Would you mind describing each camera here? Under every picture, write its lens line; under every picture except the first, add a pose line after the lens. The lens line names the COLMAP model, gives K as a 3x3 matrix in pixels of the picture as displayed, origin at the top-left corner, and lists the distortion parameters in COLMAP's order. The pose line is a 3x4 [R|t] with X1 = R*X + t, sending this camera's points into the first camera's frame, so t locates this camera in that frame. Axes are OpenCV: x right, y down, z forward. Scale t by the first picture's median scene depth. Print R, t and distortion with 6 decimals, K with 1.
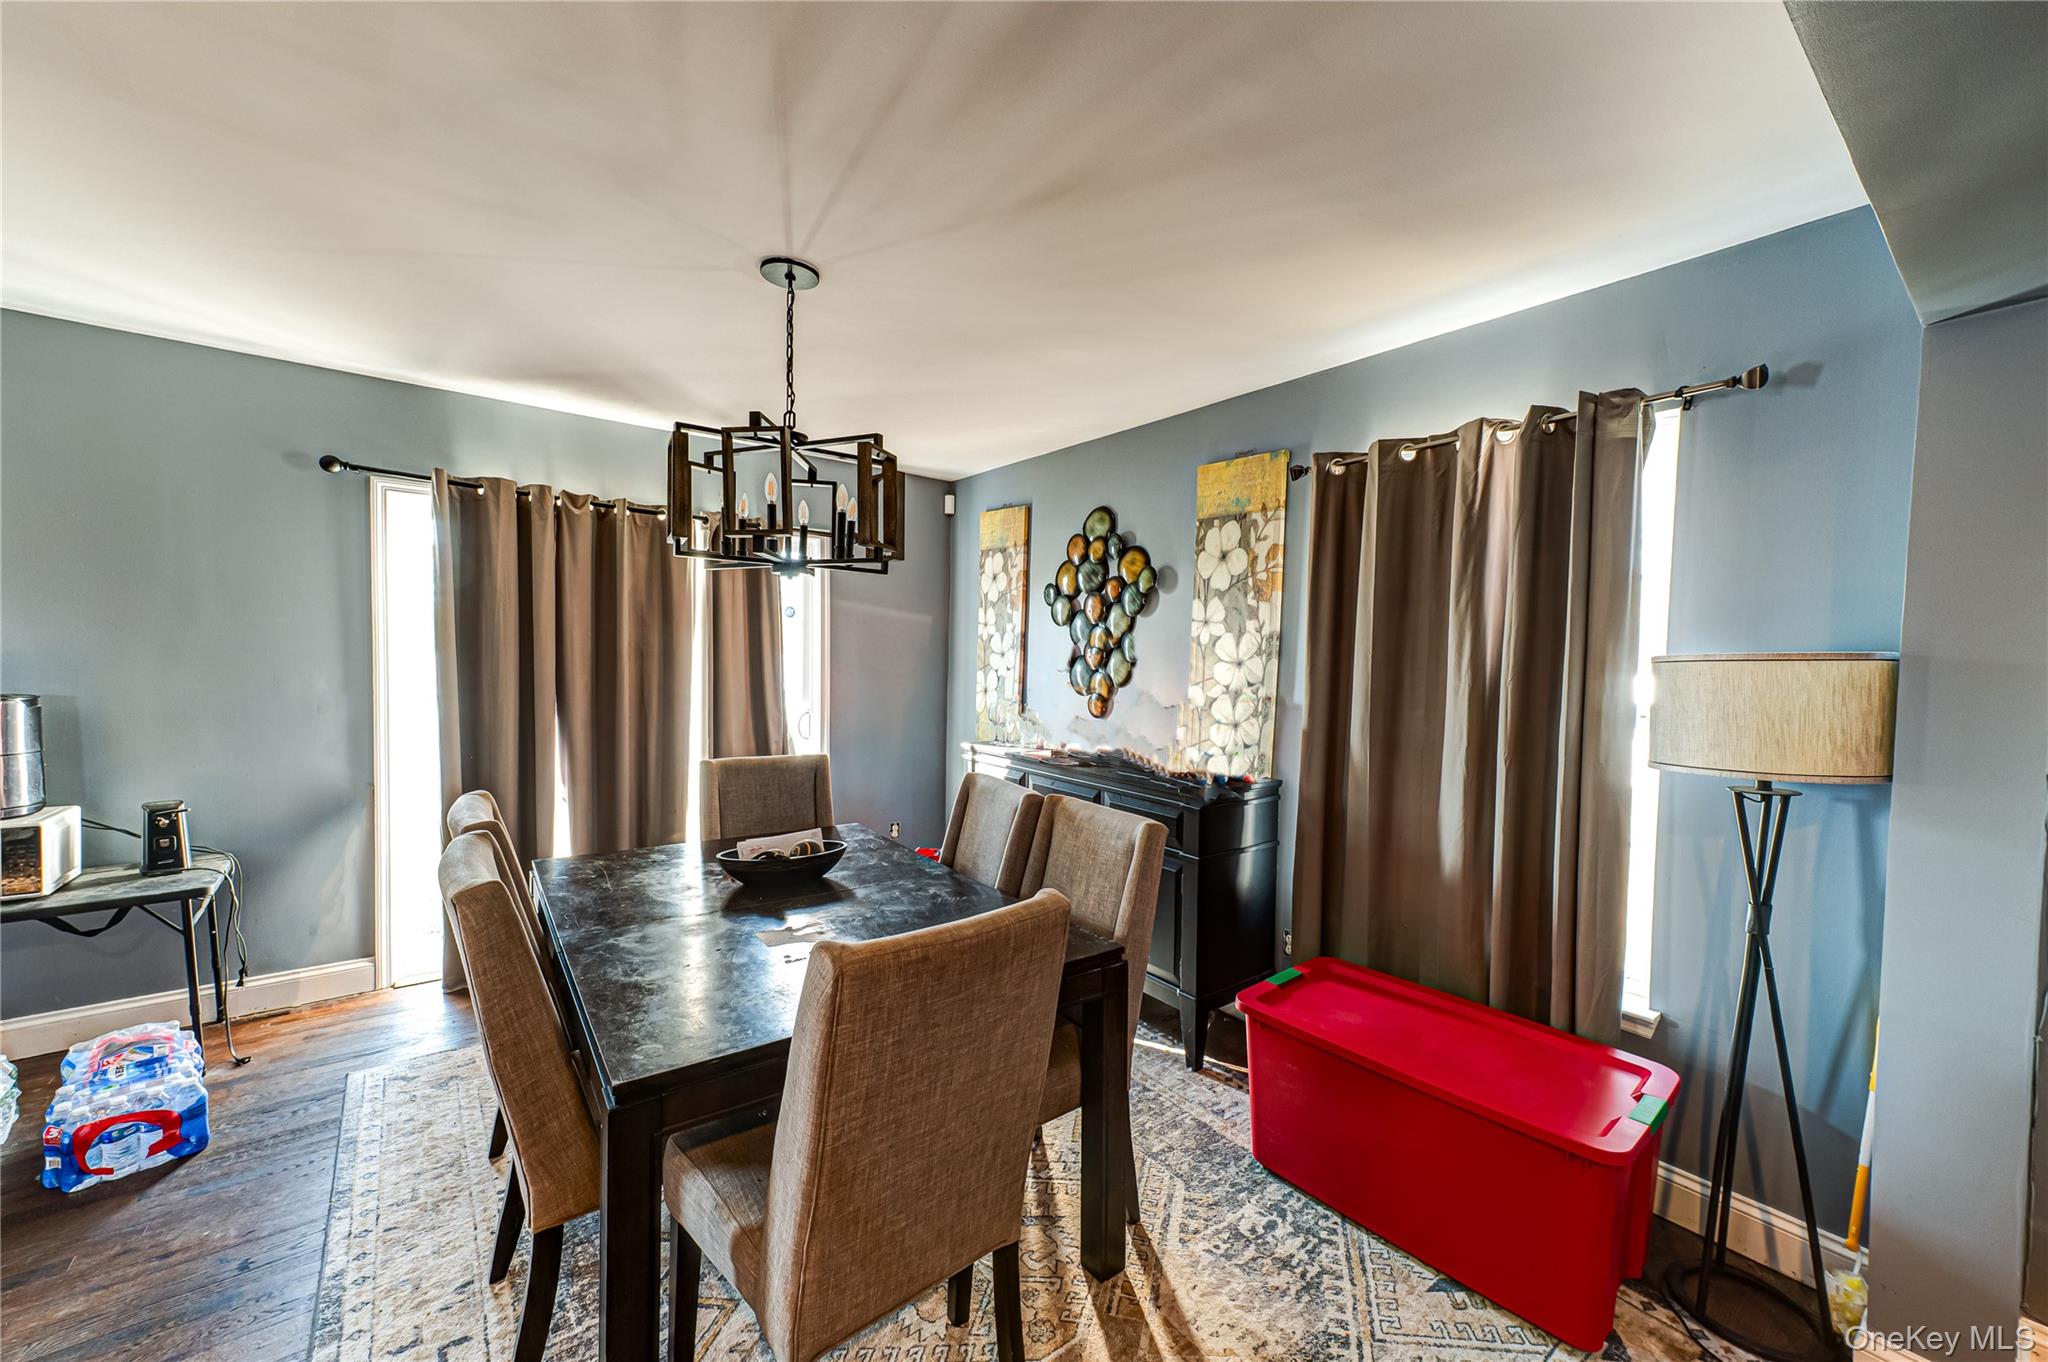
lens RADIAL K [[785.7, 0, 1029.6], [0, 785.7, 691.2], [0, 0, 1]] dist [0.018916, 0.000260]
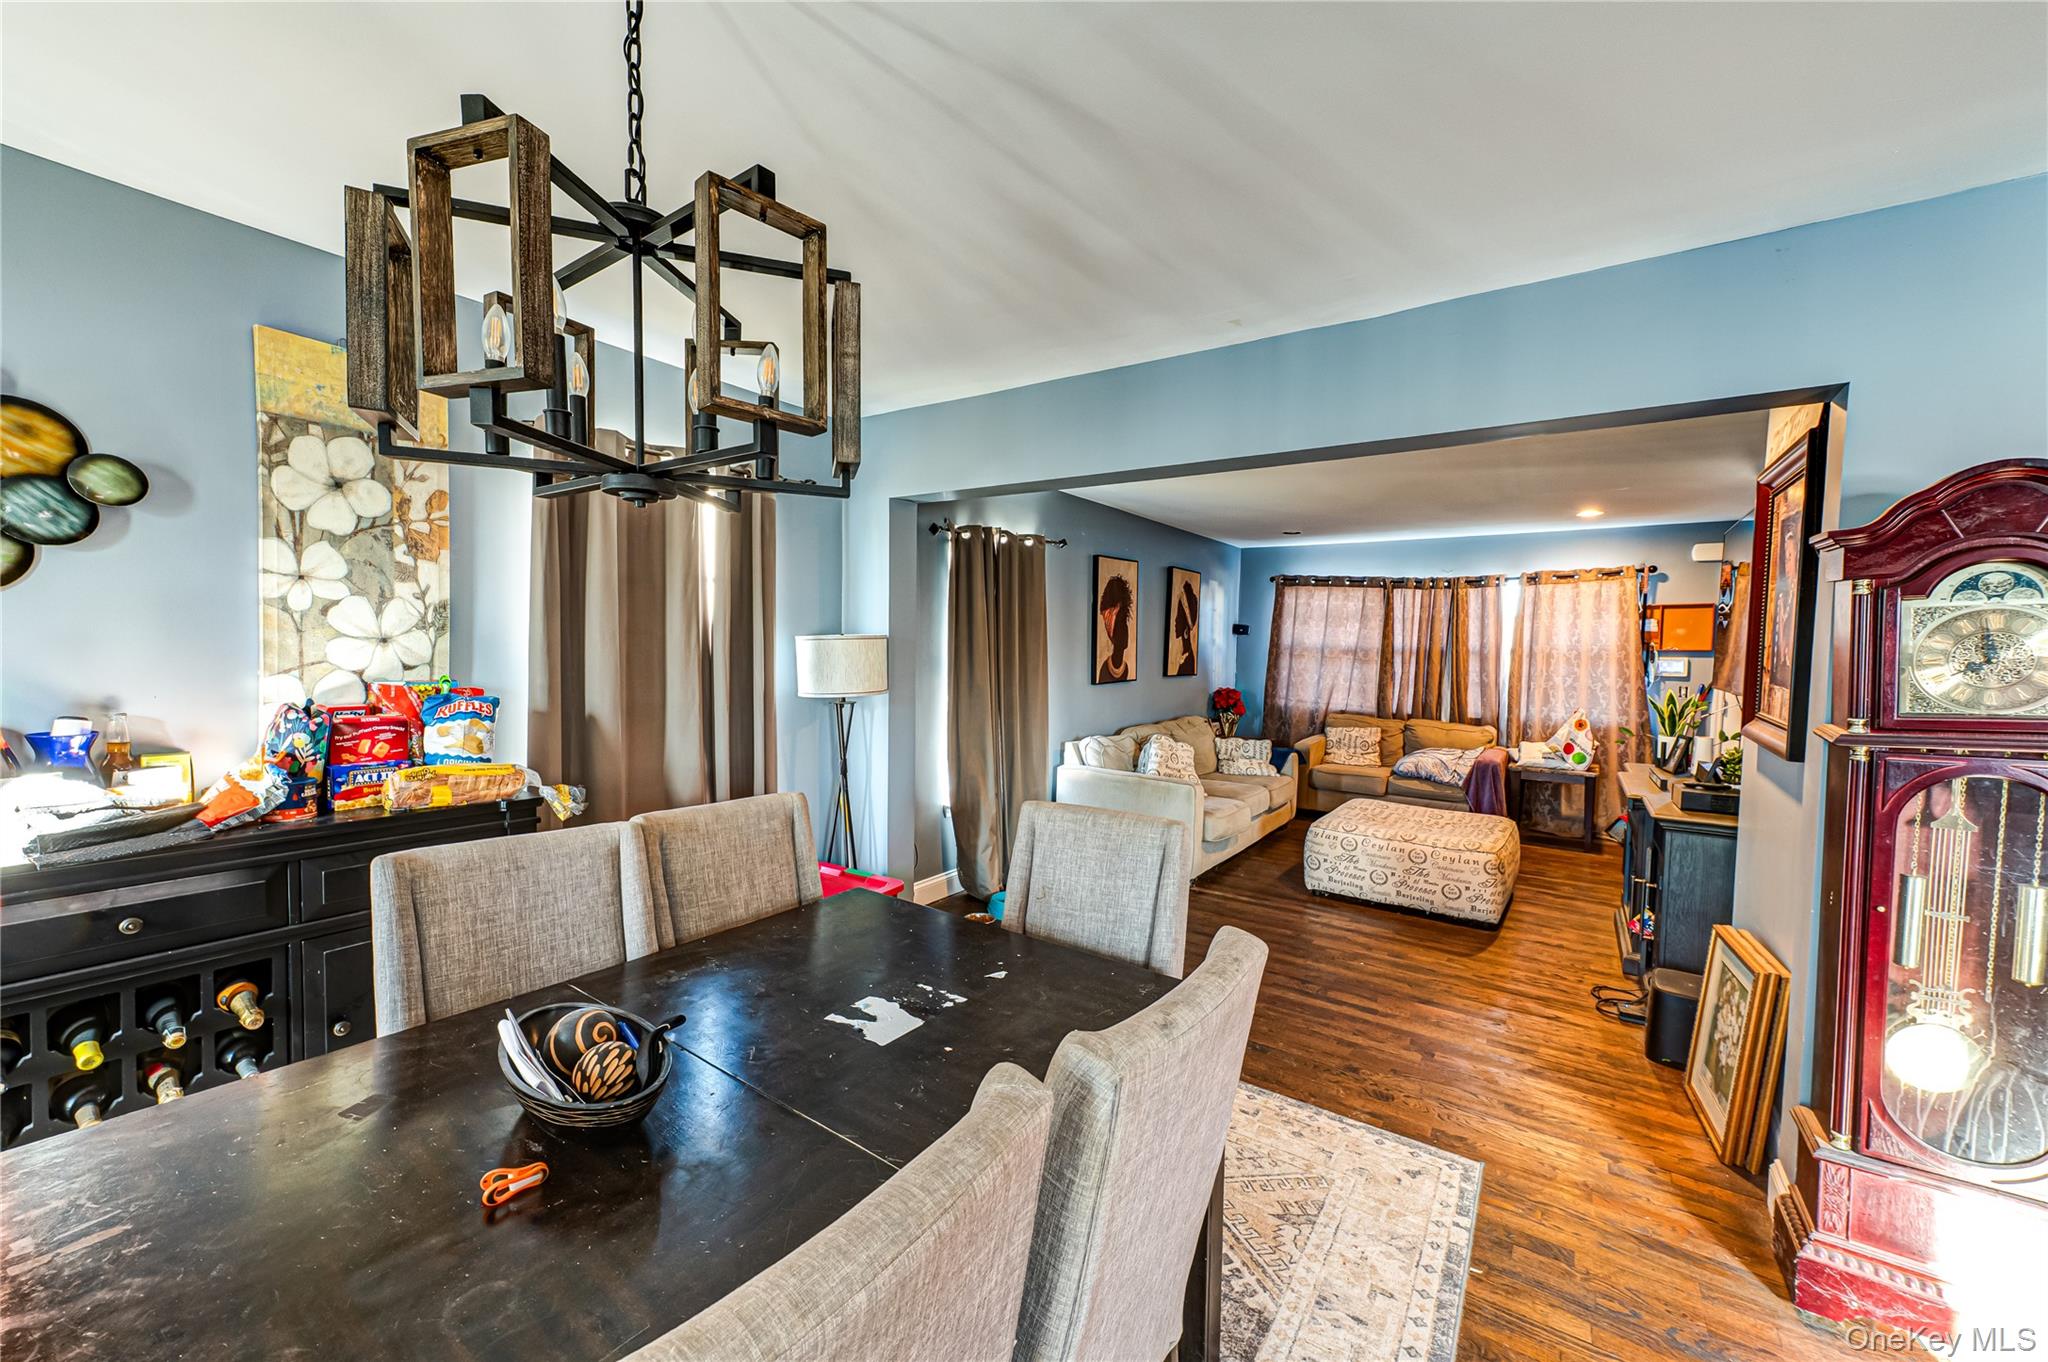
lens RADIAL K [[785.7, 0, 1029.8], [0, 785.7, 680.1], [0, 0, 1]] dist [0.018916, 0.000260]
pose [[-0.296131, -0.066497, 0.952830, -0.622866], [0.021566, 0.996854, 0.076272, -0.041304], [-0.954904, 0.043135, -0.293765, 0.643774]]
